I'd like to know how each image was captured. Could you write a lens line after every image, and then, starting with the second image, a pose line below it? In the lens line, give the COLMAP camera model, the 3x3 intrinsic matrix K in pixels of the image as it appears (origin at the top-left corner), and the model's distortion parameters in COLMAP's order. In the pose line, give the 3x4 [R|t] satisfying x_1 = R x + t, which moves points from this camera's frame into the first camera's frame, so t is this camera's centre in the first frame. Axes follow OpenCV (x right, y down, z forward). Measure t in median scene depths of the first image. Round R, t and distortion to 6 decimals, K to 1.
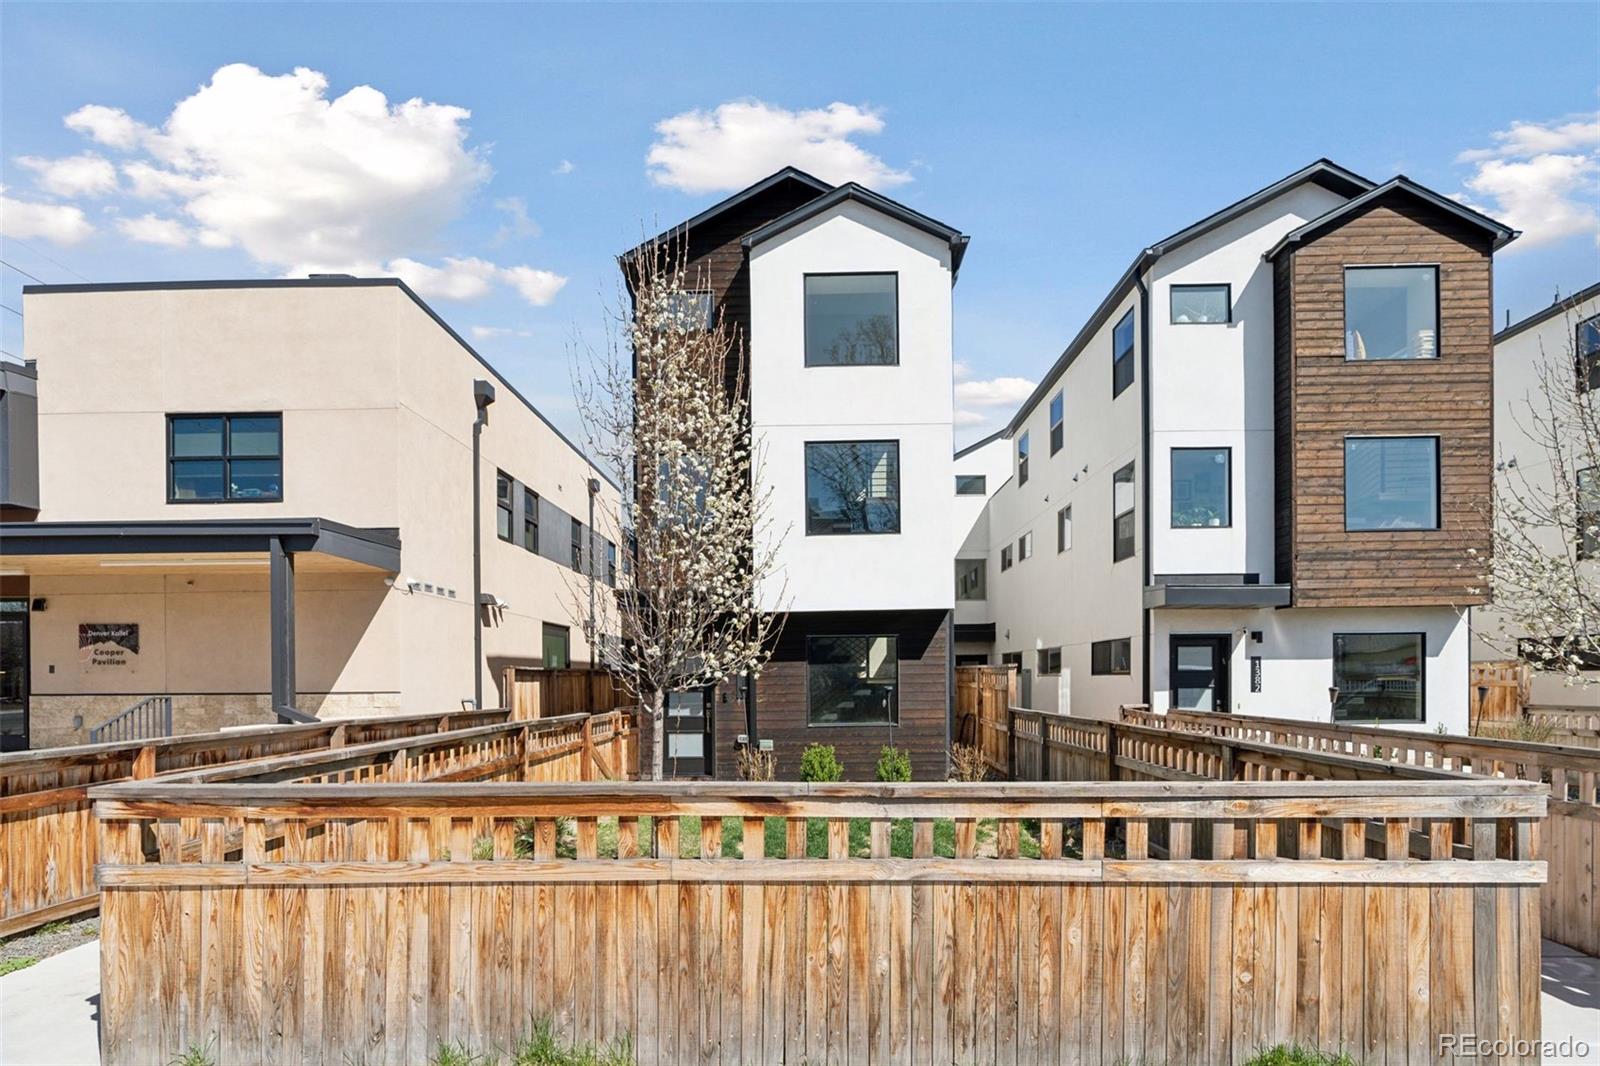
lens RADIAL K [[805.9, 0, 792.0], [0, 805.9, 685.3], [0, 0, 1]] dist [-0.009195, 0.002862]
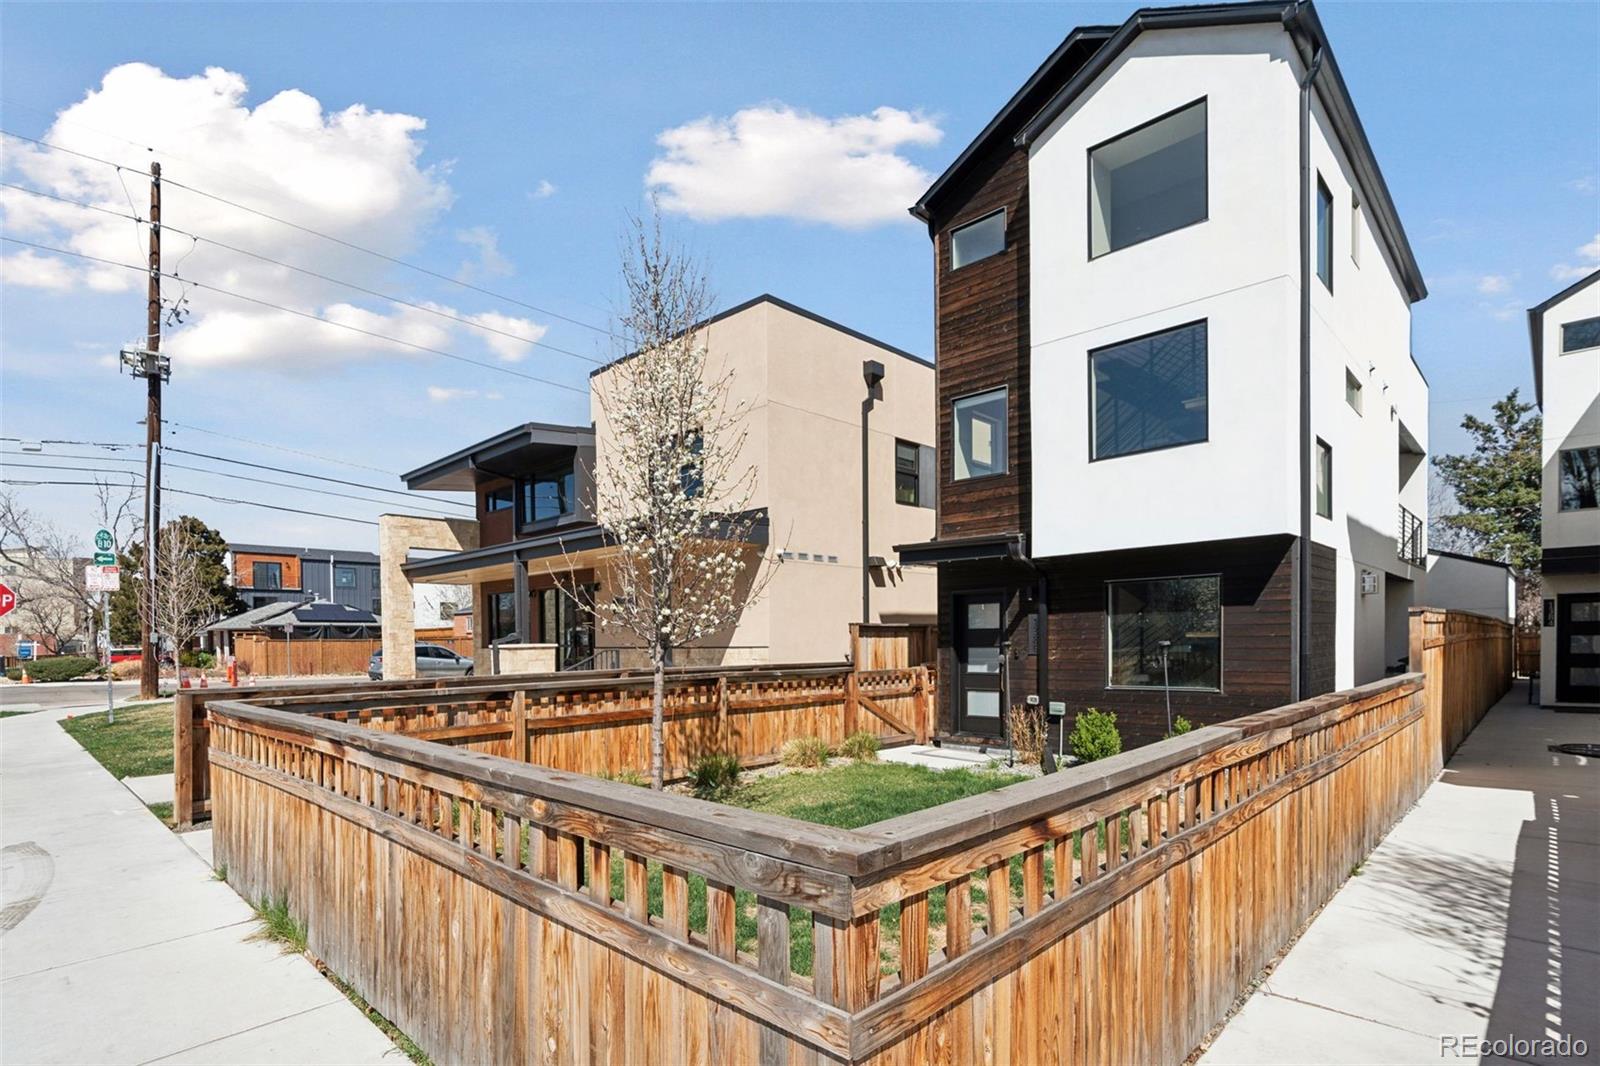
lens RADIAL K [[796.1, 0, 796.7], [0, 796.1, 653.5], [0, 0, 1]] dist [-0.003072, 0.000081]
pose [[0.739092, 0.008243, -0.673554, 1.178512], [0.003481, 0.999865, 0.016057, -0.000938], [0.673595, -0.014213, 0.738964, 0.583508]]
